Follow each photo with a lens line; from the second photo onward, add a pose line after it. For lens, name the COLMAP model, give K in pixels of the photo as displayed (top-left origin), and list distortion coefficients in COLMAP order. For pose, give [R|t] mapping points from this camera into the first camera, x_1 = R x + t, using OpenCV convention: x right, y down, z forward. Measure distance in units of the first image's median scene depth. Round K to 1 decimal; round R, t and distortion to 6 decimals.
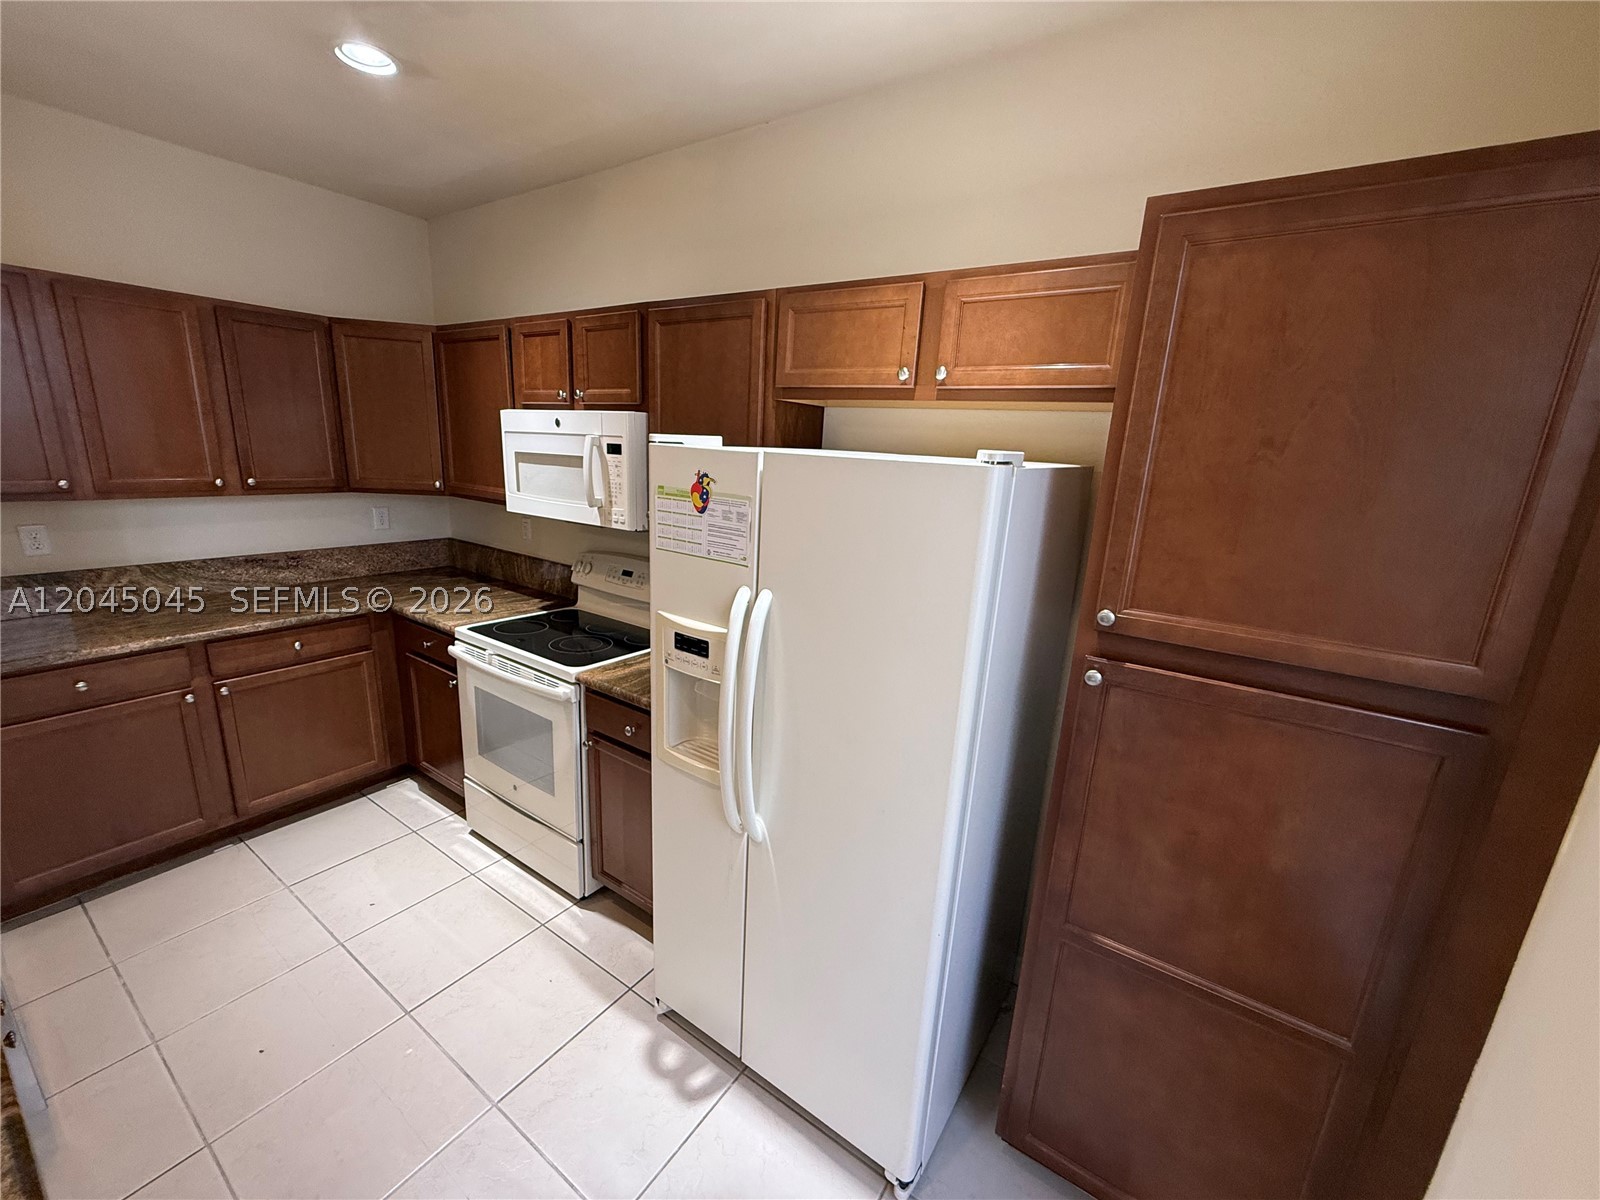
lens RADIAL K [[633.9, 0, 795.2], [0, 633.9, 601.1], [0, 0, 1]] dist [-0.001079, -0.000100]
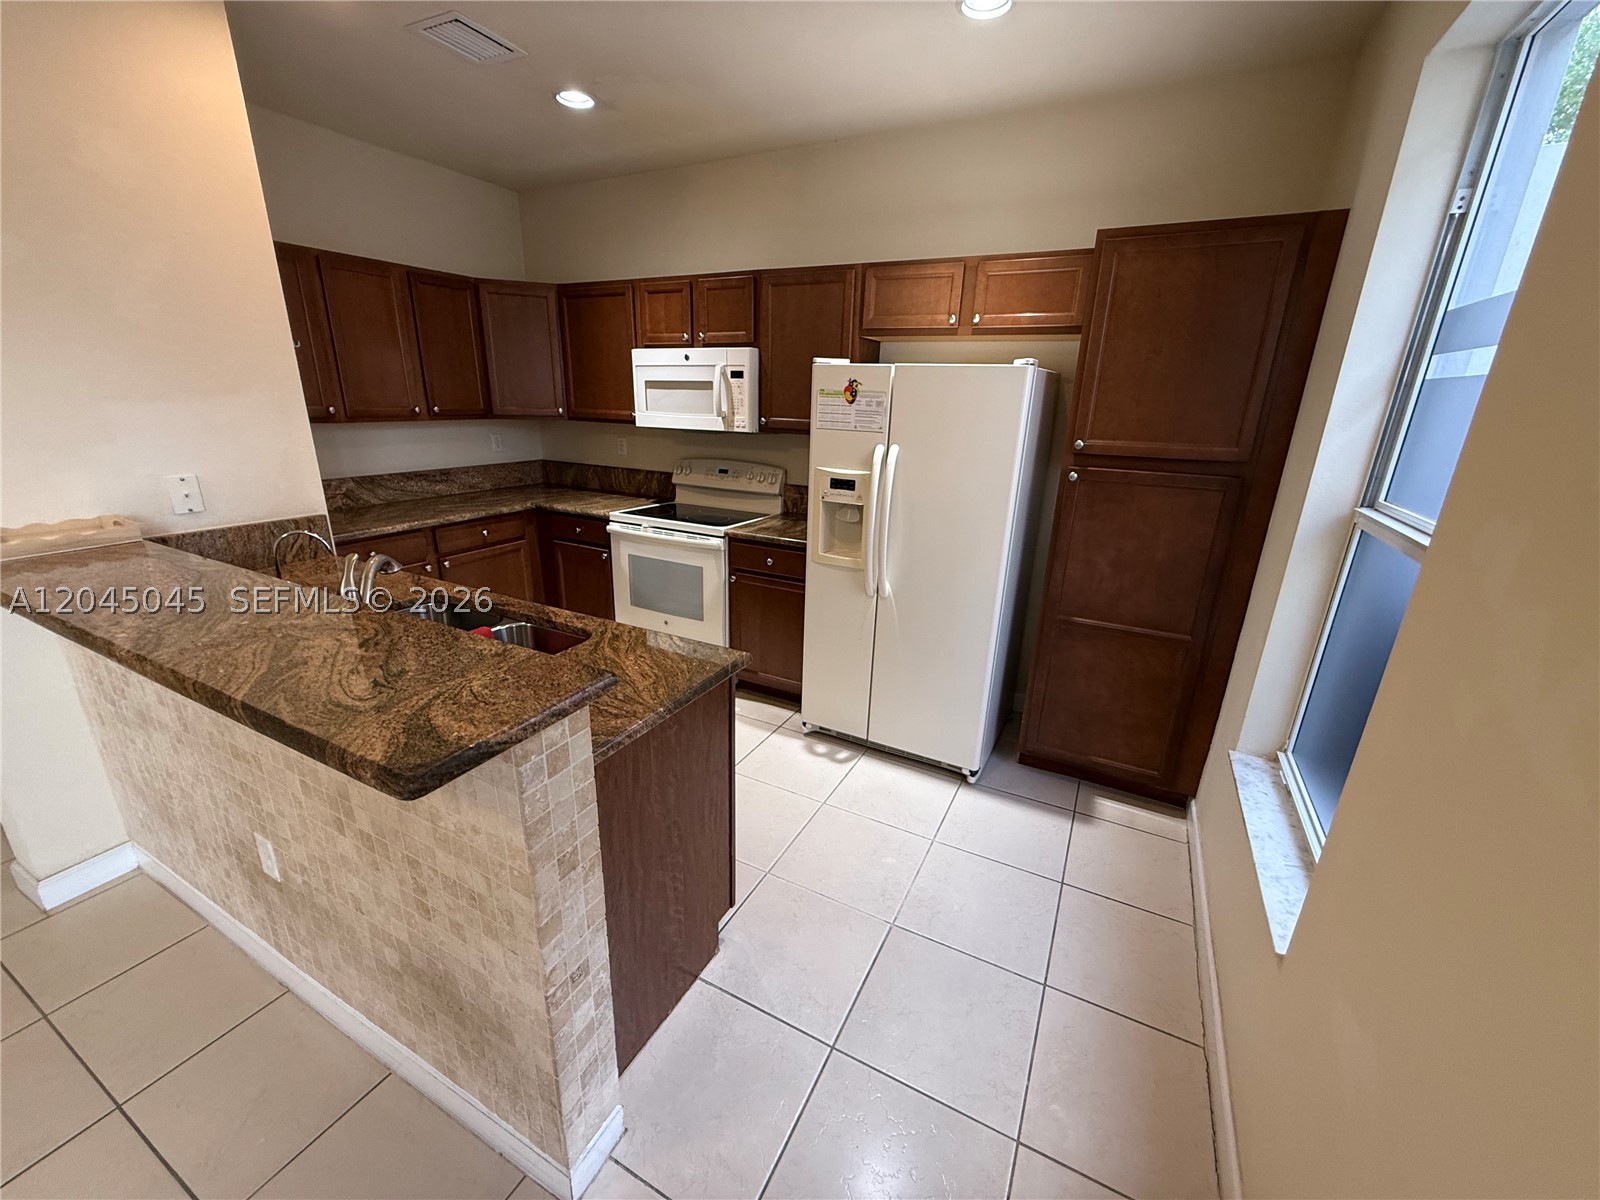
lens RADIAL K [[633.9, 0, 796.9], [0, 633.9, 599.8], [0, 0, 1]] dist [-0.001079, -0.000100]
pose [[0.993113, -0.058680, 0.101404, -0.382326], [0.050632, 0.995492, 0.080198, 0.188979], [-0.105653, -0.074512, 0.991608, -0.565704]]
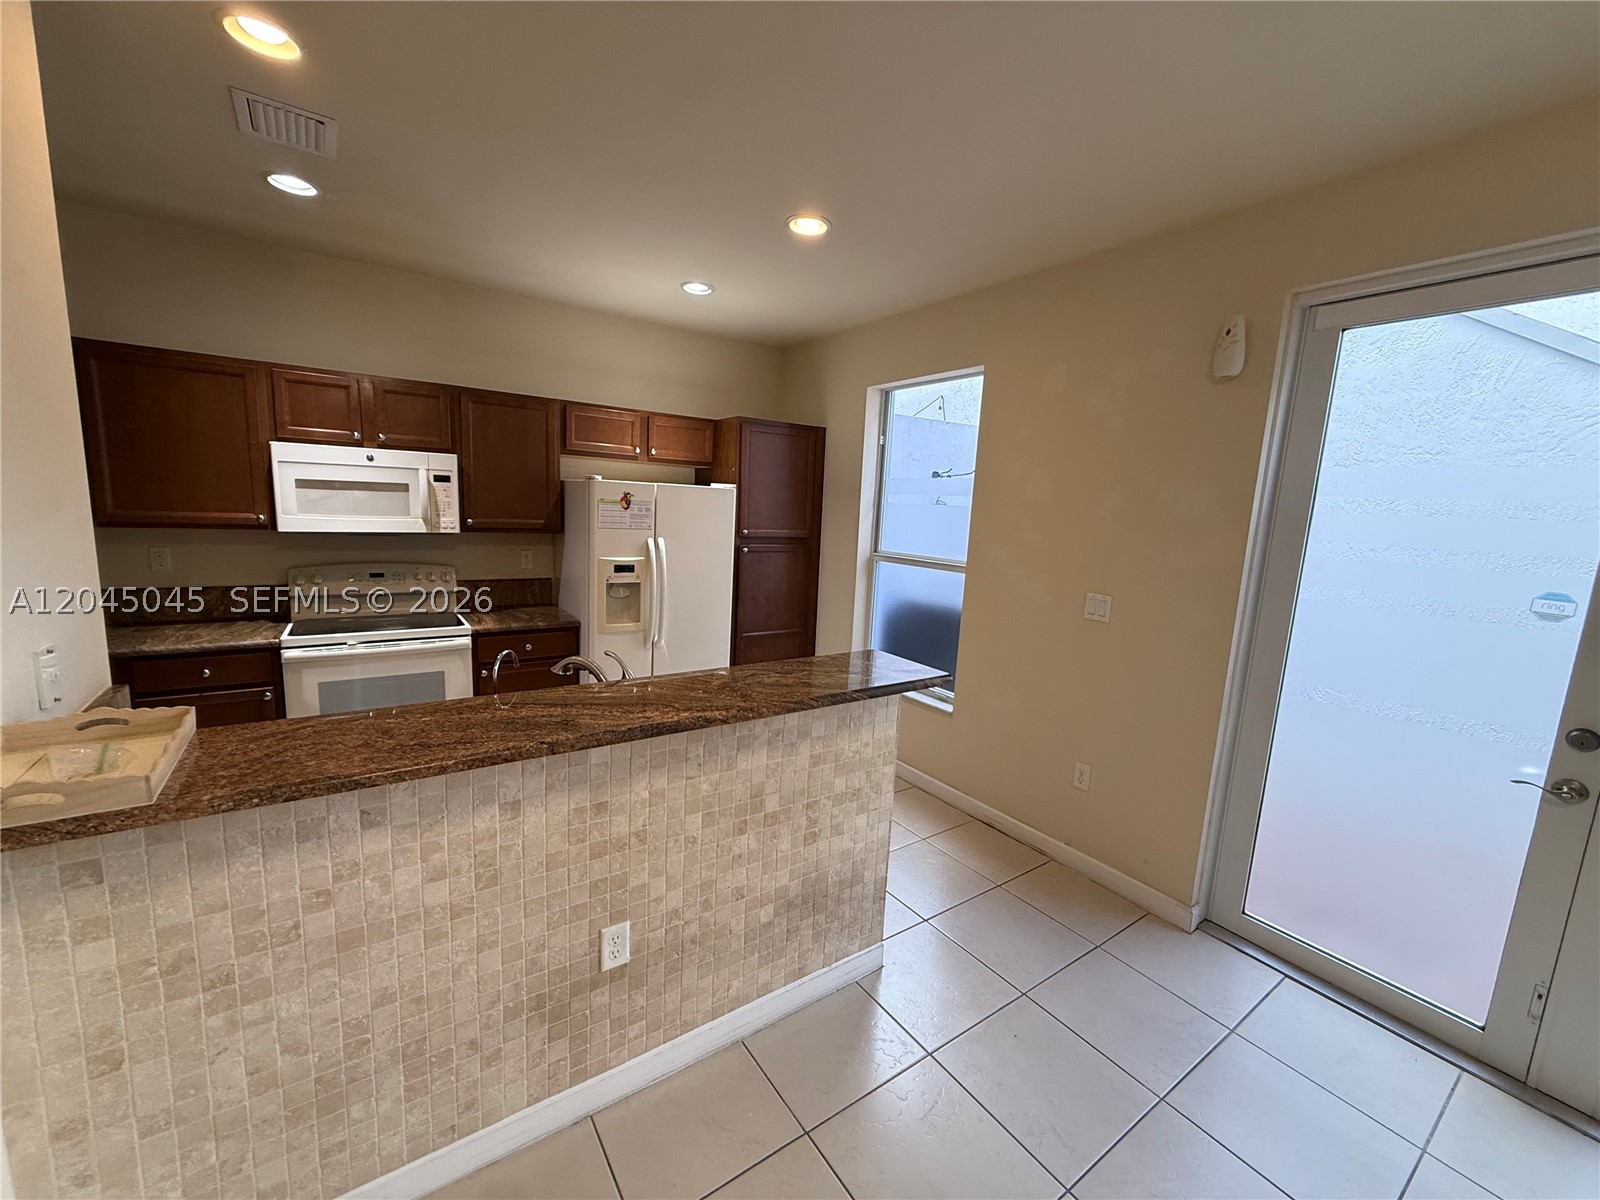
lens RADIAL K [[633.9, 0, 791.6], [0, 633.9, 594.2], [0, 0, 1]] dist [-0.001079, -0.000100]
pose [[0.374217, -0.163694, 0.912779, -1.608996], [0.194174, 0.976309, 0.095480, 0.047296], [-0.906785, 0.141507, 0.397136, -0.338077]]
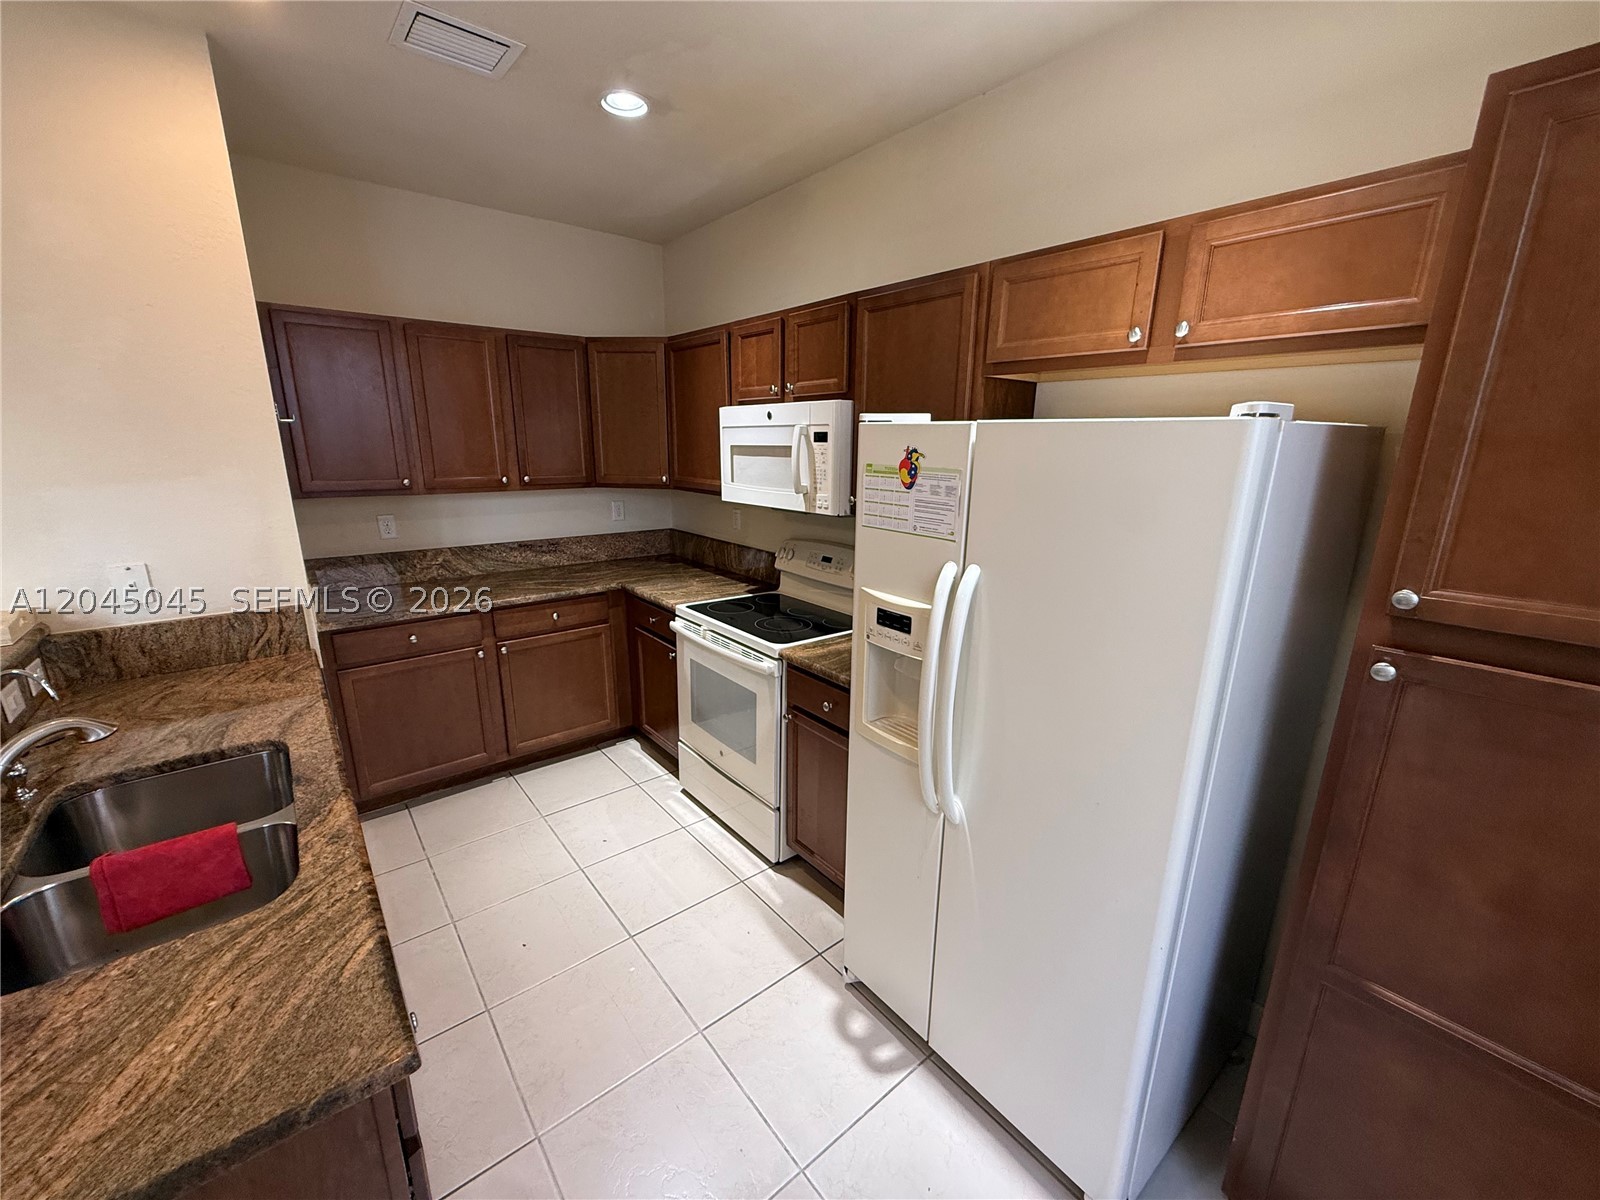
lens RADIAL K [[633.9, 0, 795.3], [0, 633.9, 601.6], [0, 0, 1]] dist [-0.001079, -0.000100]
pose [[0.957044, 0.032077, -0.288164, -0.018986], [-0.031809, 0.999478, 0.005614, 0.030412], [0.288194, 0.003793, 0.957565, -0.010732]]
